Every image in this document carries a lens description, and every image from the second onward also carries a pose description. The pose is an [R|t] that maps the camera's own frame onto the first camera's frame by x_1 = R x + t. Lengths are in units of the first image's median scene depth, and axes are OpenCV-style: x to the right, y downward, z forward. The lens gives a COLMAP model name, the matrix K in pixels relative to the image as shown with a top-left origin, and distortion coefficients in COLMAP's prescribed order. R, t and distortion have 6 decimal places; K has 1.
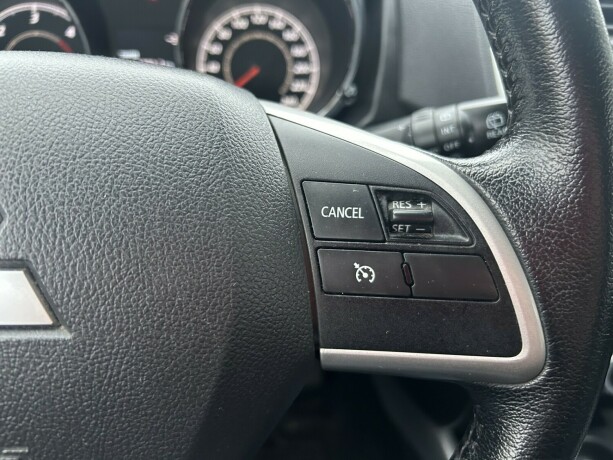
lens RADIAL K [[474.7, 0, 306.5], [0, 474.7, 230.0], [0, 0, 1]] dist [0.003788, -0.000882]
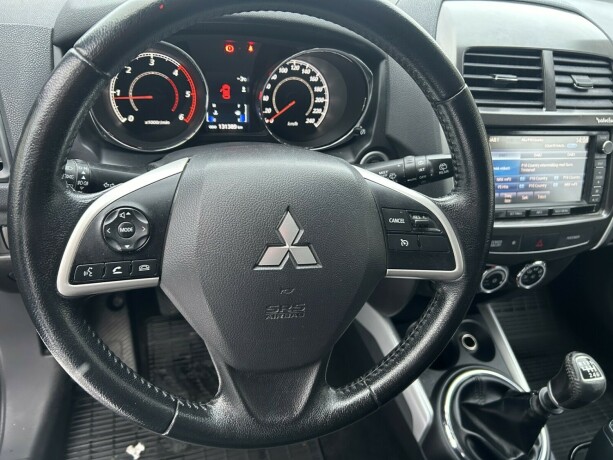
lens RADIAL K [[474.7, 0, 306.5], [0, 474.7, 230.0], [0, 0, 1]] dist [0.003788, -0.000882]
pose [[0.981274, -0.006646, 0.192500, -0.586300], [-0.020381, 0.990212, 0.138079, -0.213231], [-0.191534, -0.139416, 0.971534, -0.948513]]
